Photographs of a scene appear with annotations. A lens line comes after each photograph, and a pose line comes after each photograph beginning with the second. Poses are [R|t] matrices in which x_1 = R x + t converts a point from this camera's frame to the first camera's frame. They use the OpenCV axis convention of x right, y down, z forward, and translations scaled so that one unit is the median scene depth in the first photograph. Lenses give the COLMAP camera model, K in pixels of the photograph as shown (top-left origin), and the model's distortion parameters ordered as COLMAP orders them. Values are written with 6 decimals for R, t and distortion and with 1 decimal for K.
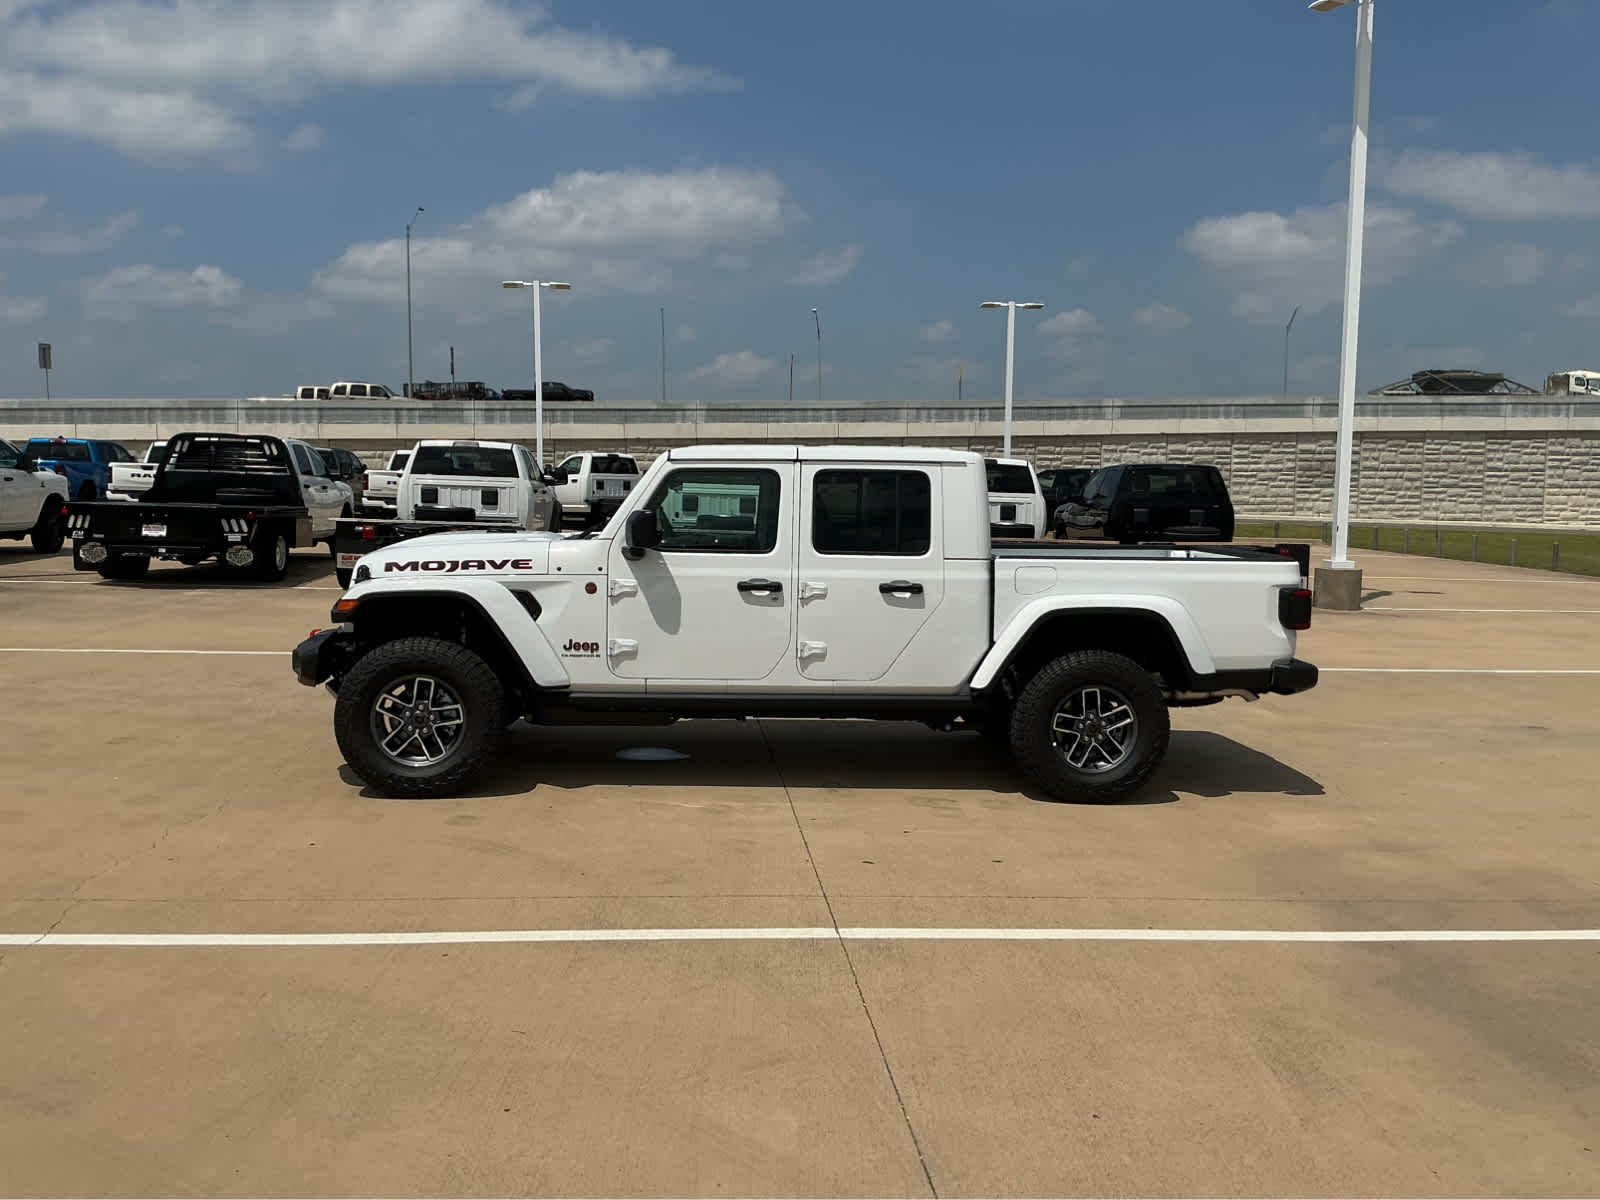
lens RADIAL K [[1317.4, 0, 805.5], [0, 1317.4, 610.4], [0, 0, 1]] dist [0.068394, -0.125387]
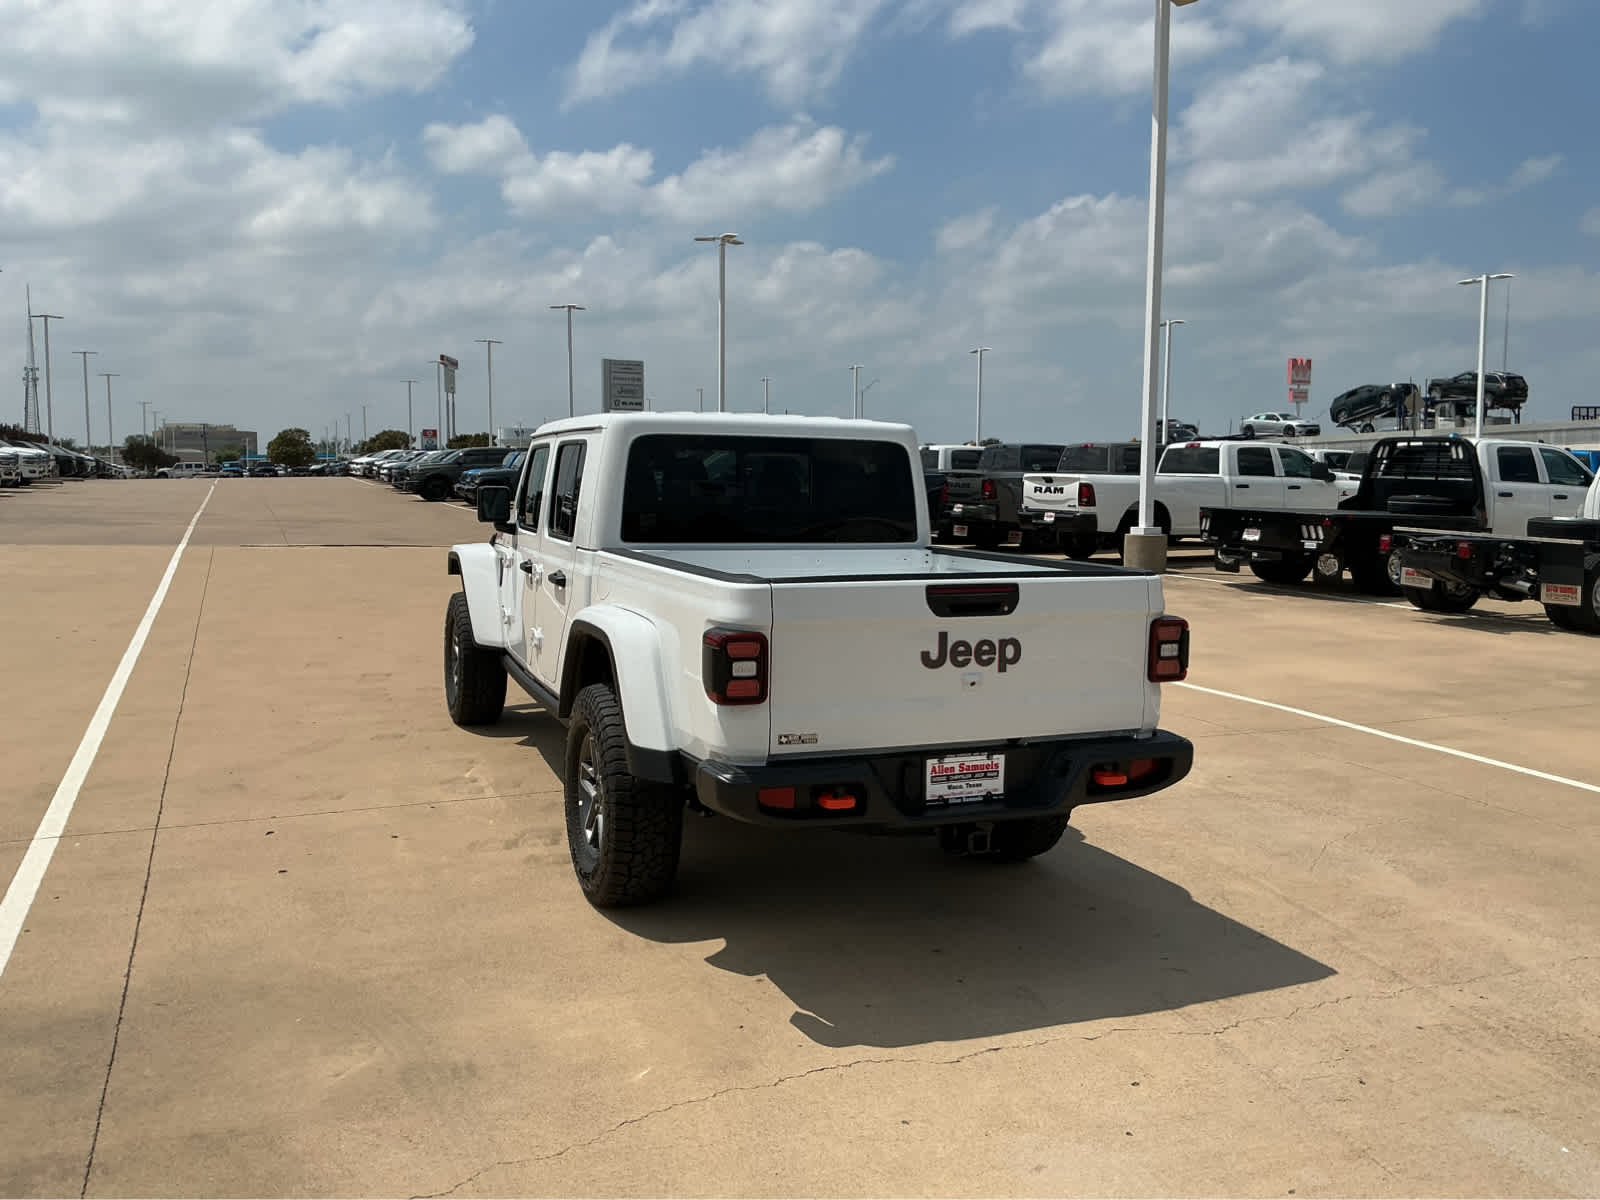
lens RADIAL K [[1317.4, 0, 795.7], [0, 1317.4, 579.0], [0, 0, 1]] dist [0.068394, -0.125387]
pose [[0.297885, 0.061176, -0.952640, 0.381175], [-0.098049, 0.994627, 0.033213, -0.025623], [0.949553, 0.083512, 0.302282, 0.360321]]
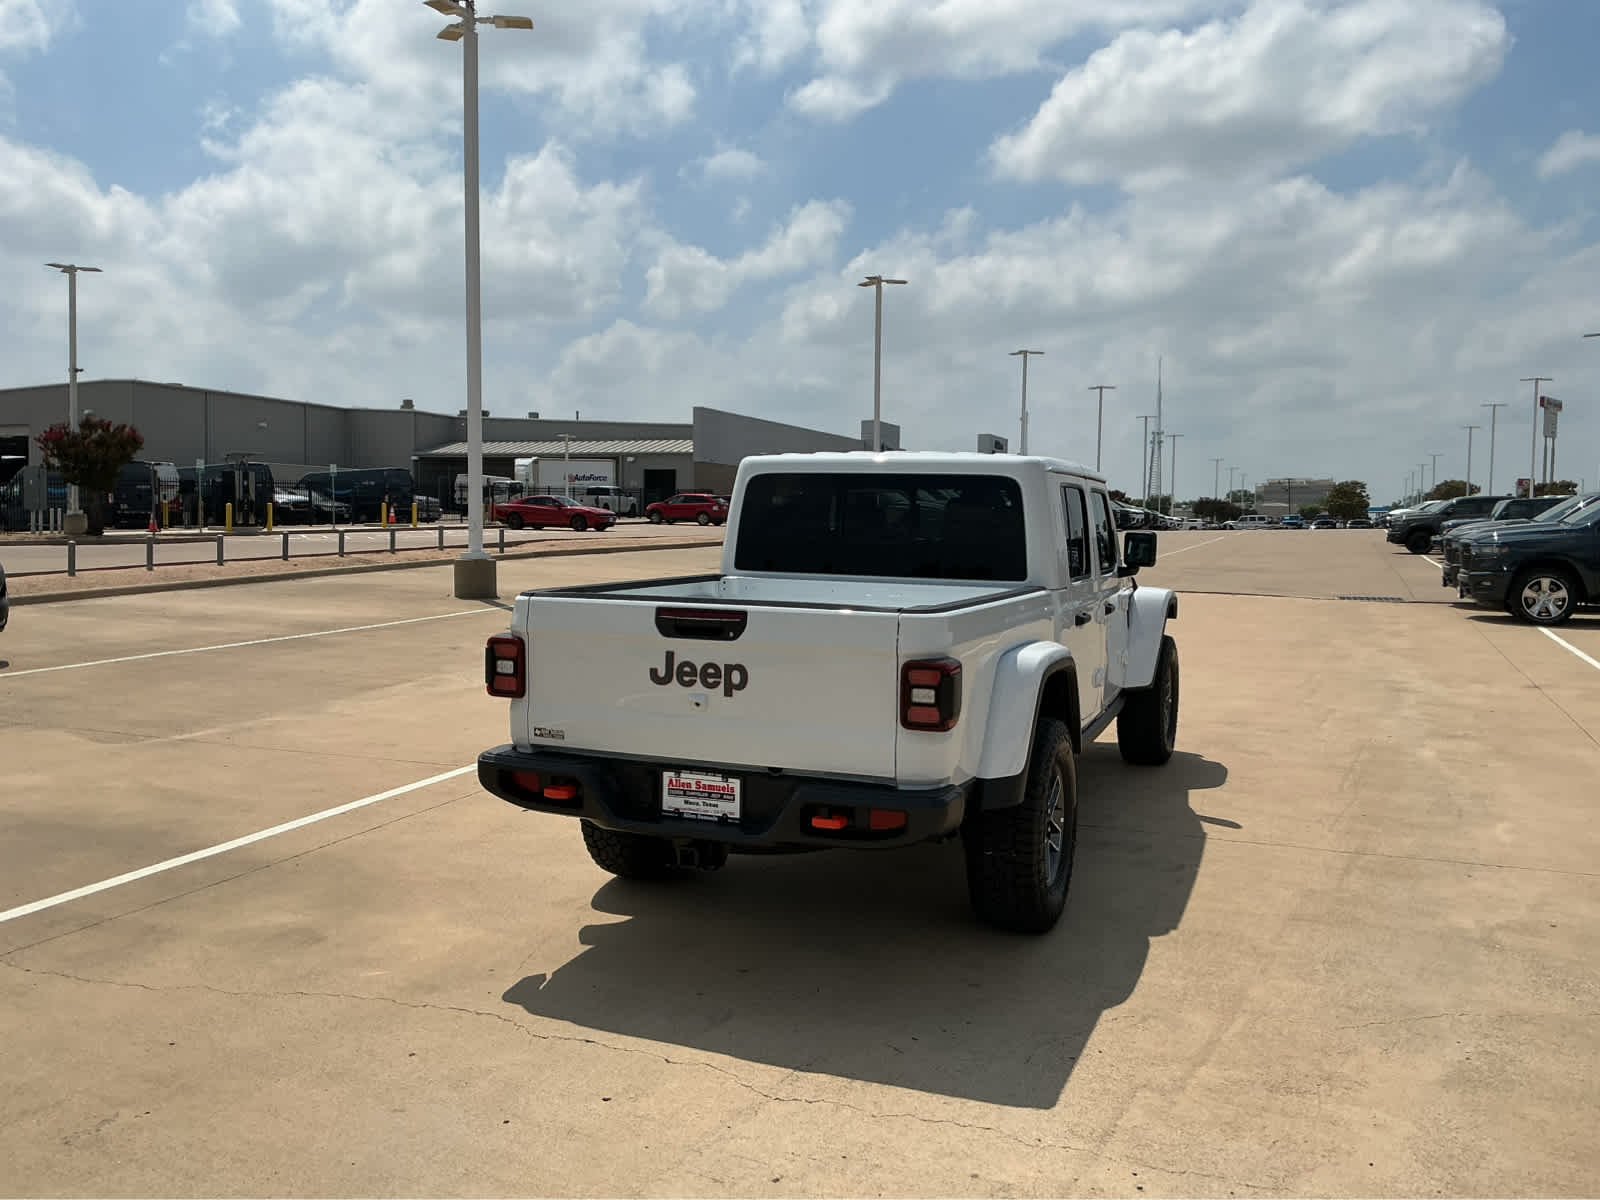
lens RADIAL K [[1317.4, 0, 792.3], [0, 1317.4, 610.0], [0, 0, 1]] dist [0.068394, -0.125387]
pose [[-0.461758, 0.040977, -0.886059, 0.372960], [-0.106264, 0.989182, 0.101124, -0.046884], [0.880617, 0.140851, -0.452409, 0.597636]]
